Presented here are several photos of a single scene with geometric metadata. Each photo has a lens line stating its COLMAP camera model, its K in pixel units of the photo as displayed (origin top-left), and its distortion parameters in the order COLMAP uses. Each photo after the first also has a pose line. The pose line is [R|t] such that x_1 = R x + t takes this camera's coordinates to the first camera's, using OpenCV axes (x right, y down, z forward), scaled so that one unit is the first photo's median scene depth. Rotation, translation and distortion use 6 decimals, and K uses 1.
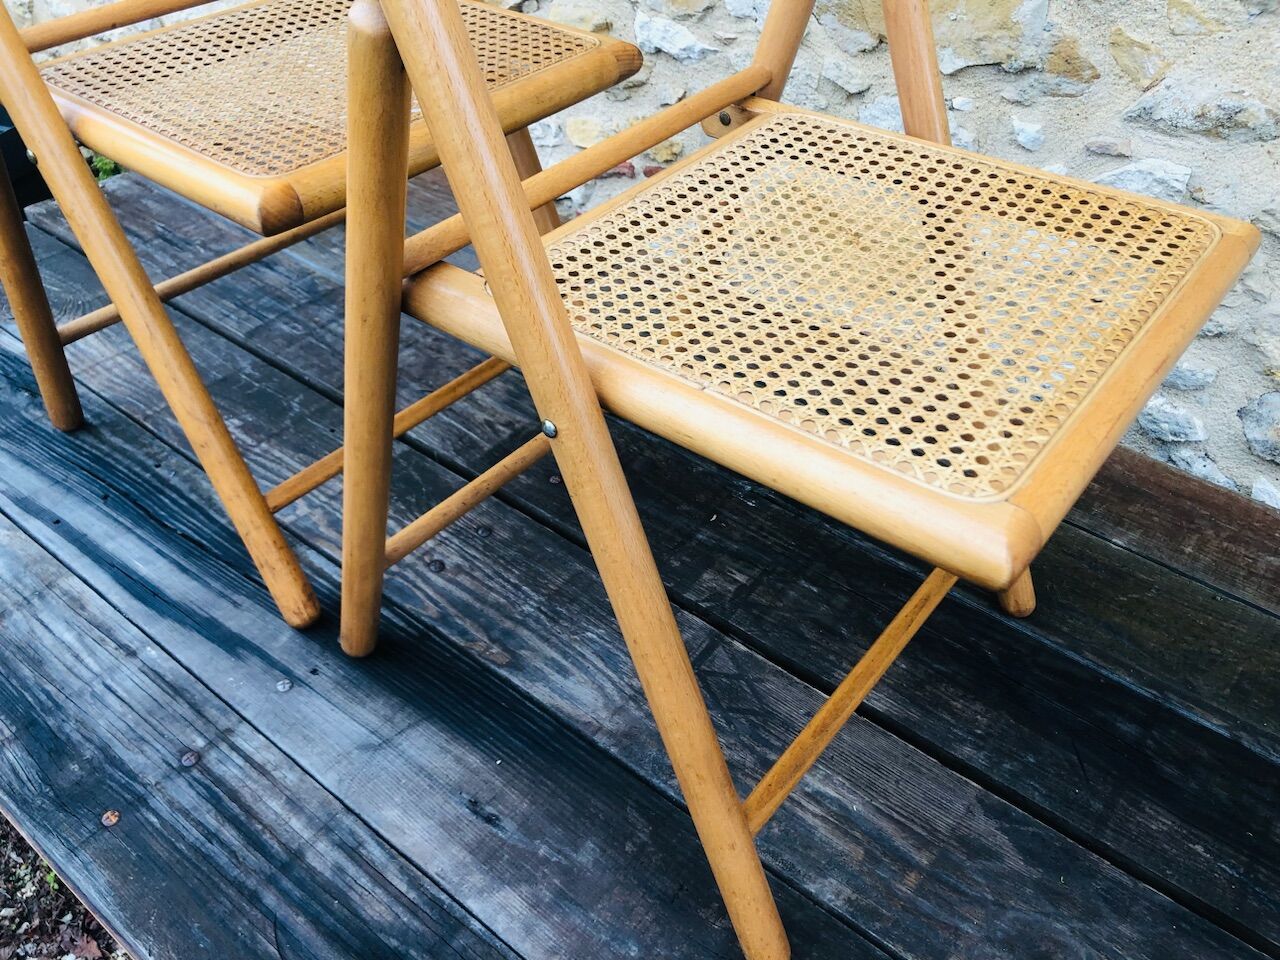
lens RADIAL K [[1059.4, 0, 643.5], [0, 1059.4, 480.2], [0, 0, 1]] dist [0.018740, -0.014323]
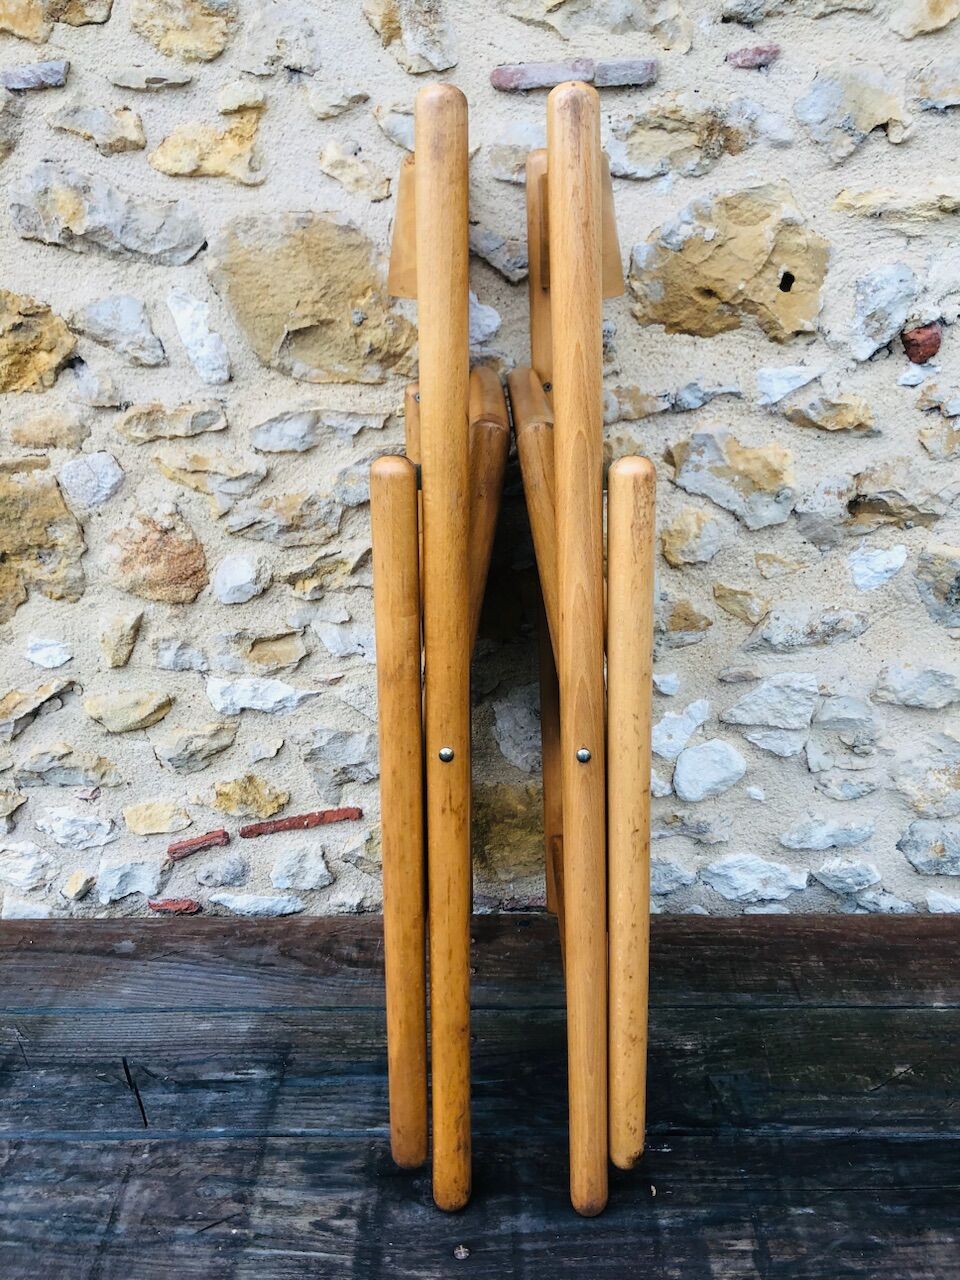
lens RADIAL K [[1059.4, 0, 473.7], [0, 1059.4, 630.6], [0, 0, 1]] dist [0.018740, -0.014323]
pose [[0.796640, -0.263613, 0.543942, -0.409574], [0.428706, 0.880800, -0.201003, -0.260277], [-0.426117, 0.393319, 0.814693, 0.187971]]
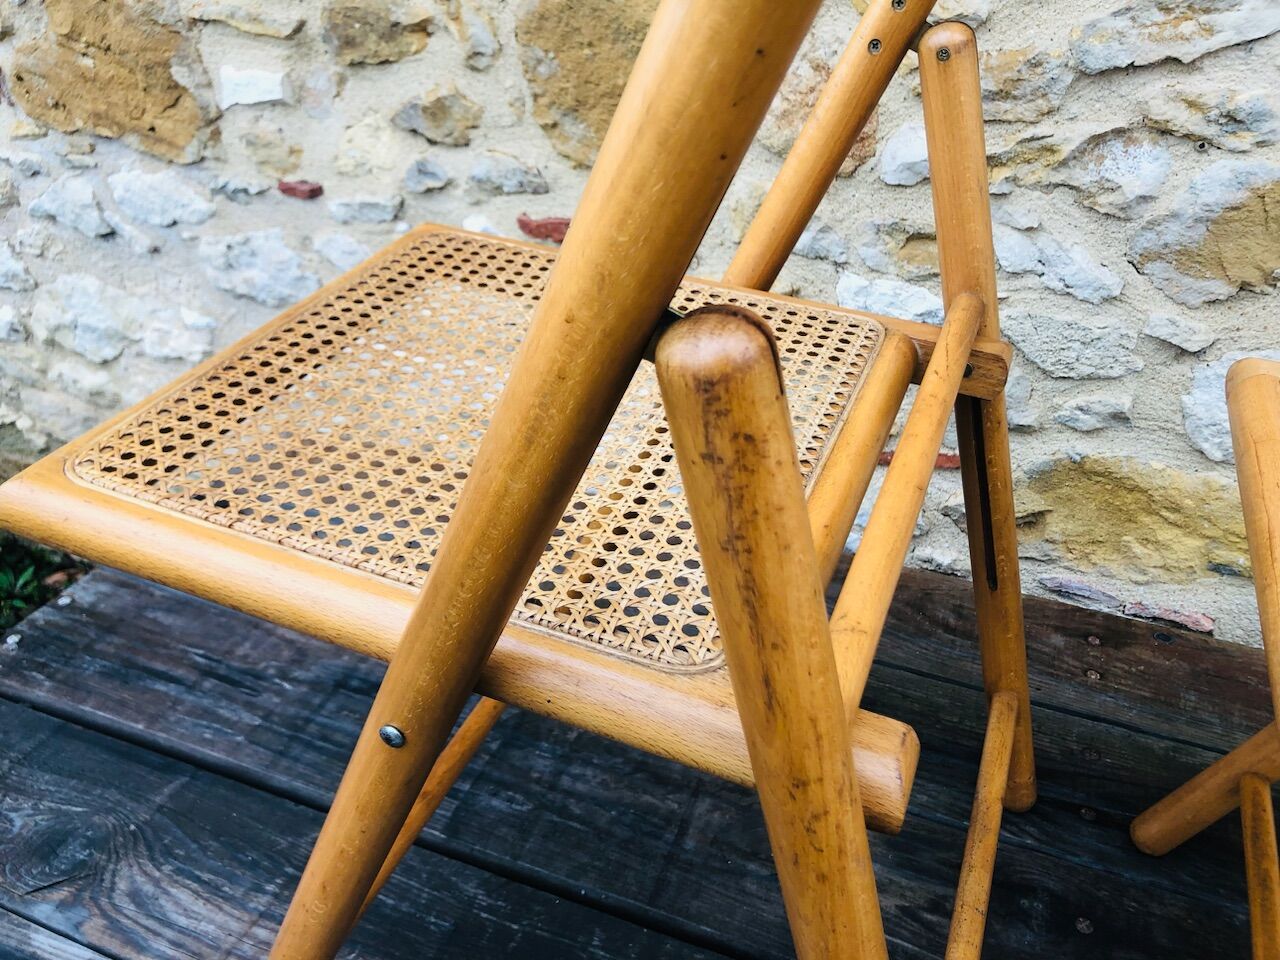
lens RADIAL K [[1059.4, 0, 636.5], [0, 1059.4, 474.4], [0, 0, 1]] dist [0.018740, -0.014323]
pose [[0.956913, -0.163253, 0.240136, -0.479141], [0.196544, 0.972901, -0.121792, -0.307754], [-0.213746, 0.163741, 0.963069, 0.404267]]
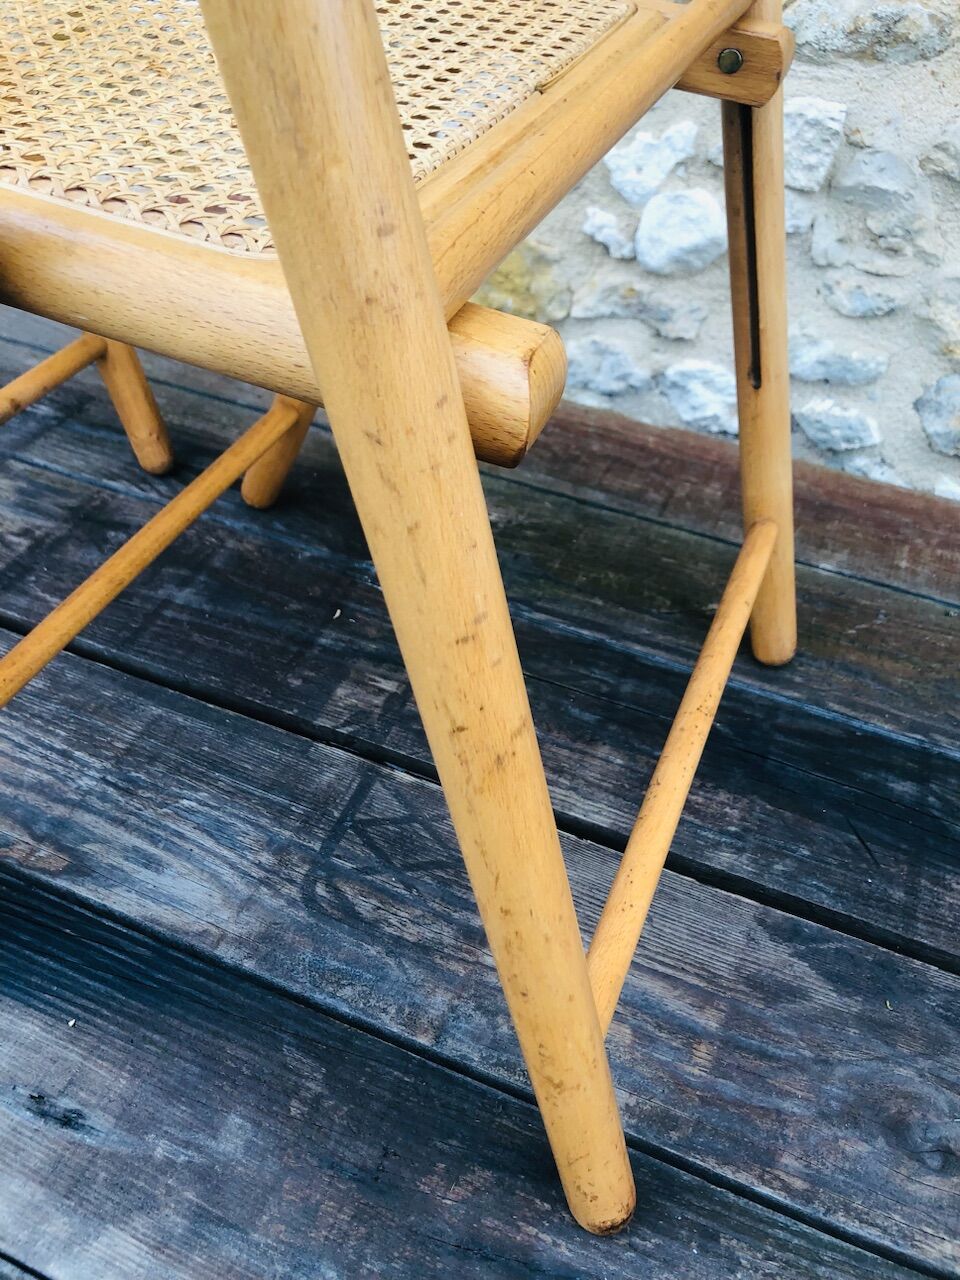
lens RADIAL K [[1059.4, 0, 486.0], [0, 1059.4, 633.6], [0, 0, 1]] dist [0.018740, -0.014323]
pose [[0.961586, -0.155986, 0.225878, -0.002402], [0.150182, 0.987733, 0.042767, 0.034643], [-0.229778, -0.007201, 0.973216, 0.261454]]
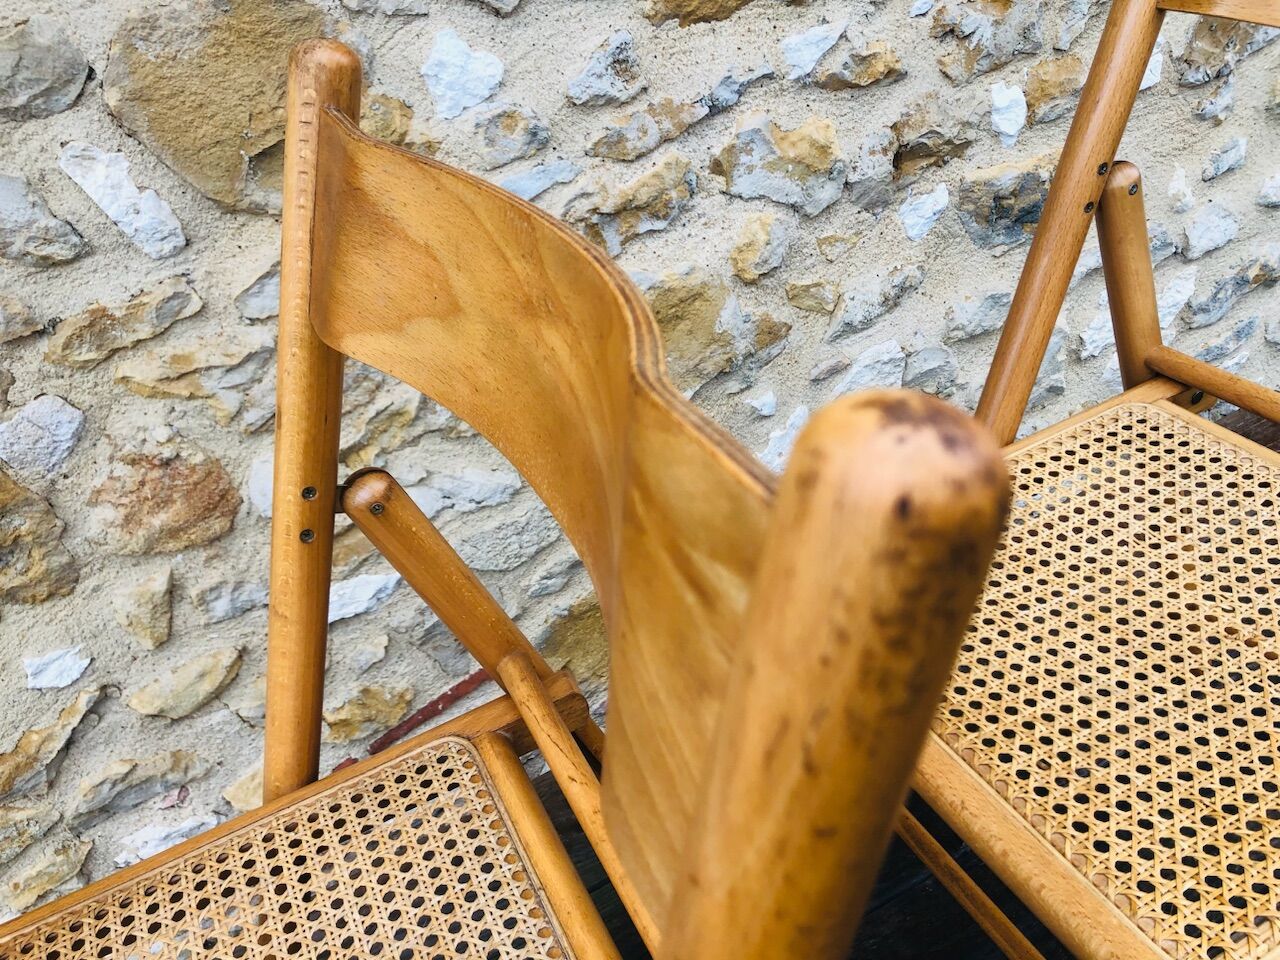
lens RADIAL K [[1059.4, 0, 646.2], [0, 1059.4, 474.0], [0, 0, 1]] dist [0.018740, -0.014323]
pose [[0.413002, -0.592663, 0.691505, -0.465682], [0.743378, 0.658022, 0.119983, -0.532112], [-0.526135, 0.464497, 0.712337, 0.400112]]
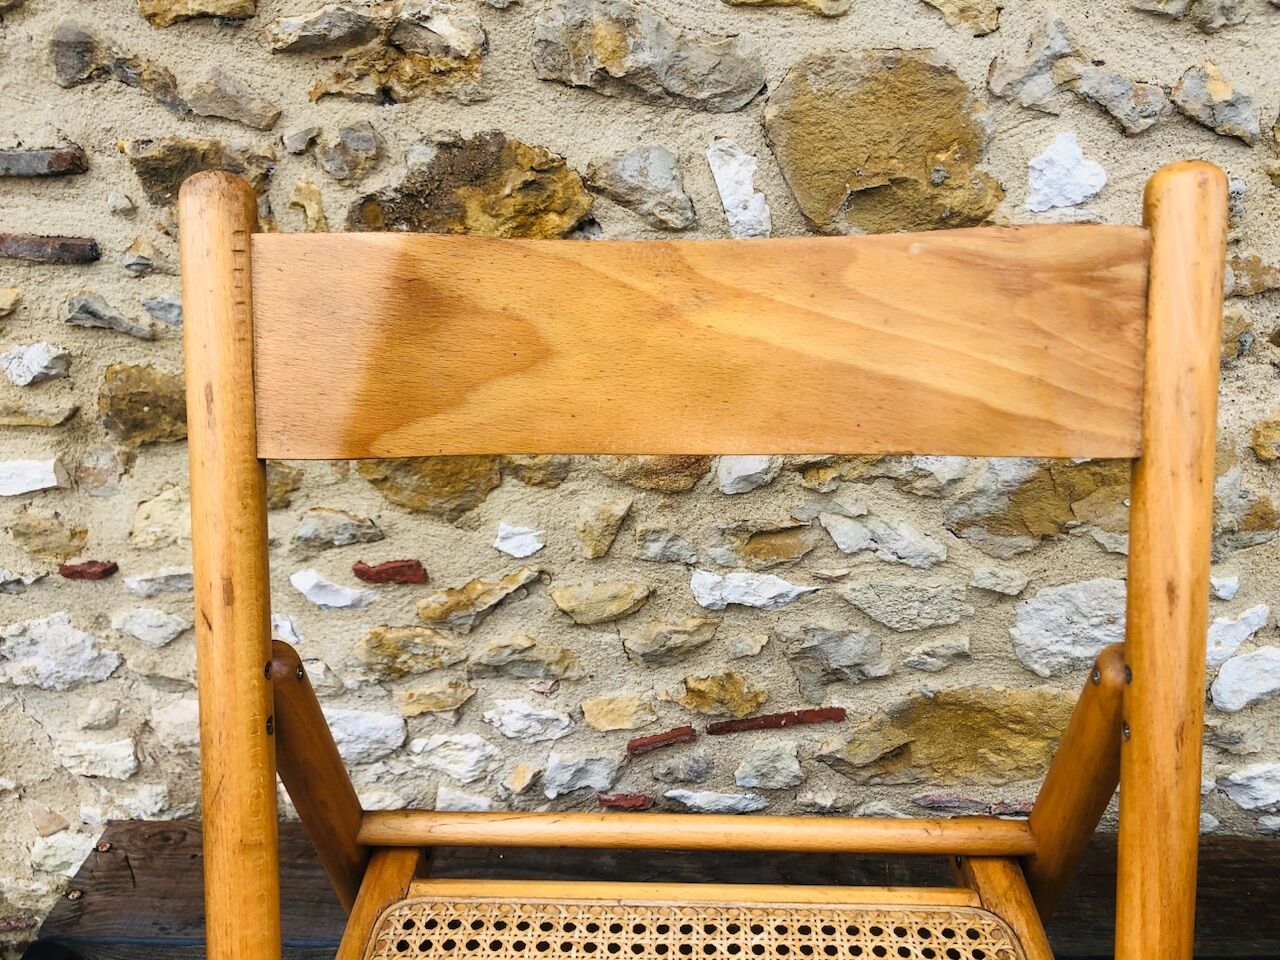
lens RADIAL K [[1059.4, 0, 639.0], [0, 1059.4, 480.1], [0, 0, 1]] dist [0.018740, -0.014323]
pose [[0.809509, -0.304024, 0.502259, -0.565775], [0.418068, 0.899129, -0.129560, -0.552822], [-0.412207, 0.314859, 0.854956, 0.396742]]
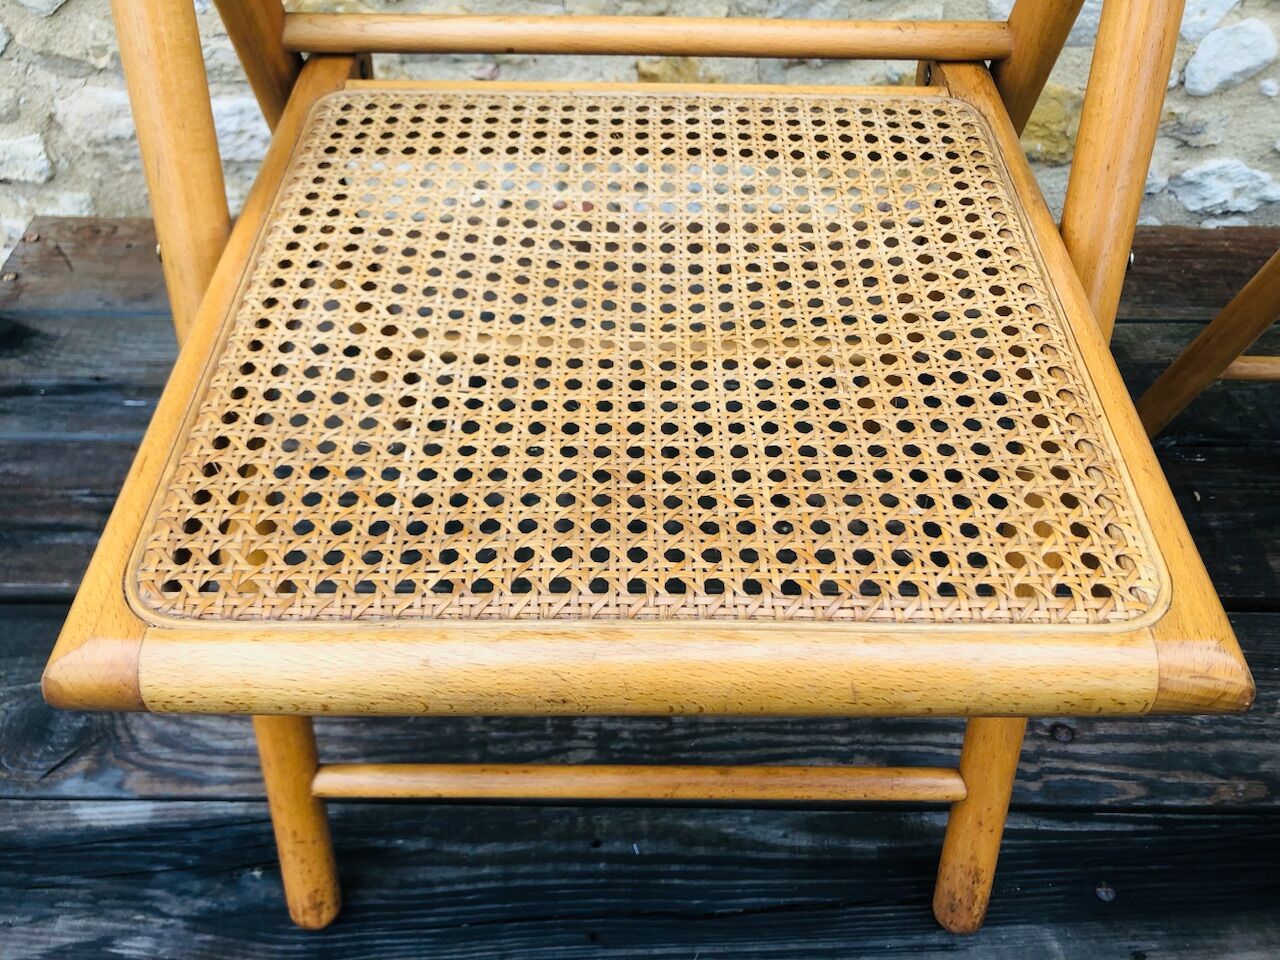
lens RADIAL K [[1059.4, 0, 635.0], [0, 1059.4, 478.2], [0, 0, 1]] dist [0.018740, -0.014323]
pose [[0.787149, -0.479569, 0.387827, -0.629743], [0.413819, 0.876923, 0.244460, -0.382596], [-0.457329, -0.031937, 0.888724, 0.462970]]
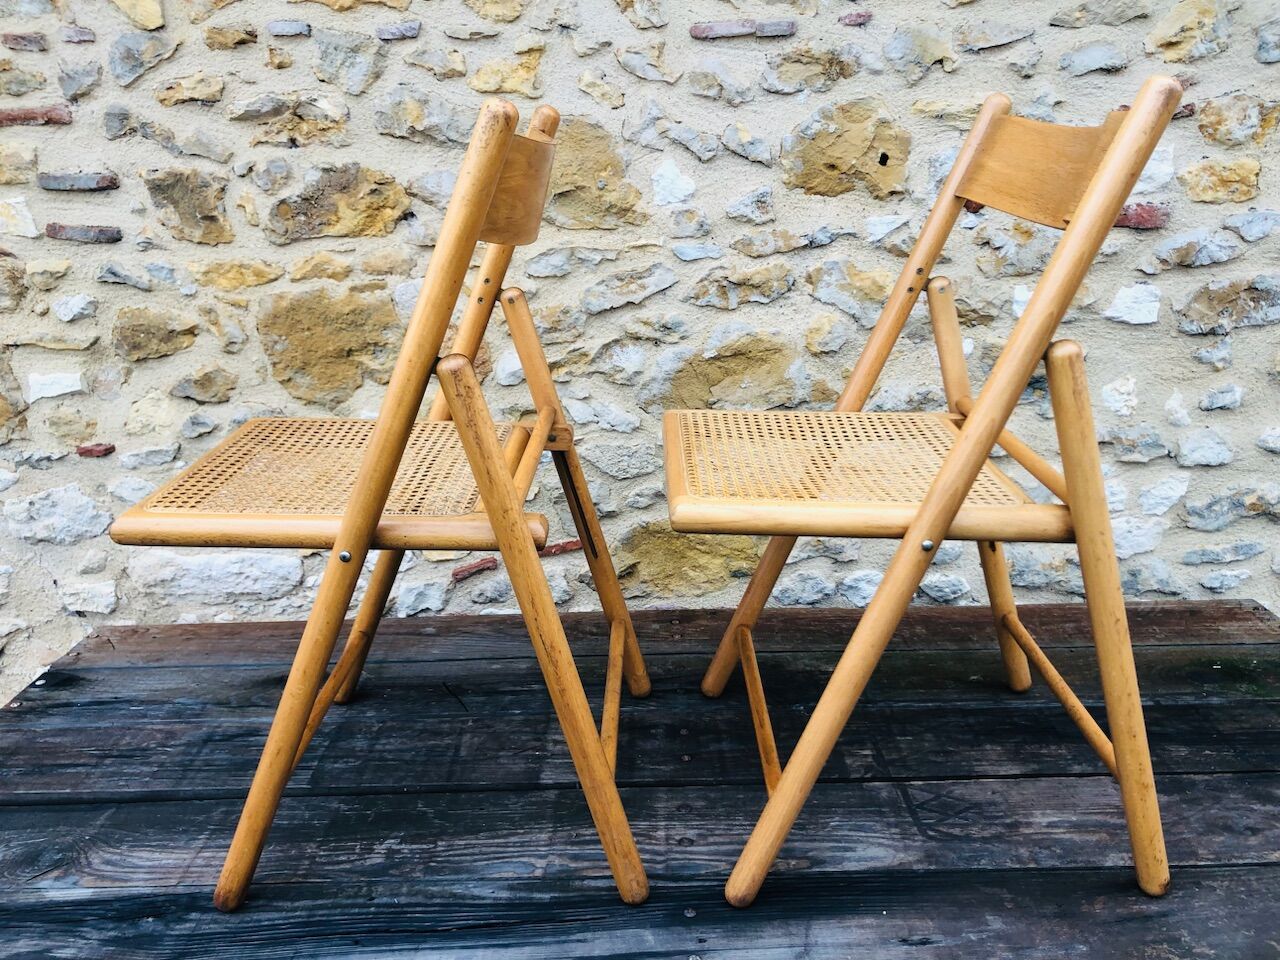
lens RADIAL K [[1059.4, 0, 639.2], [0, 1059.4, 474.7], [0, 0, 1]] dist [0.018740, -0.014323]
pose [[0.786740, -0.223440, 0.575425, -0.807309], [0.439072, 0.857790, -0.267230, 0.023585], [-0.433884, 0.462894, 0.772965, -0.074708]]
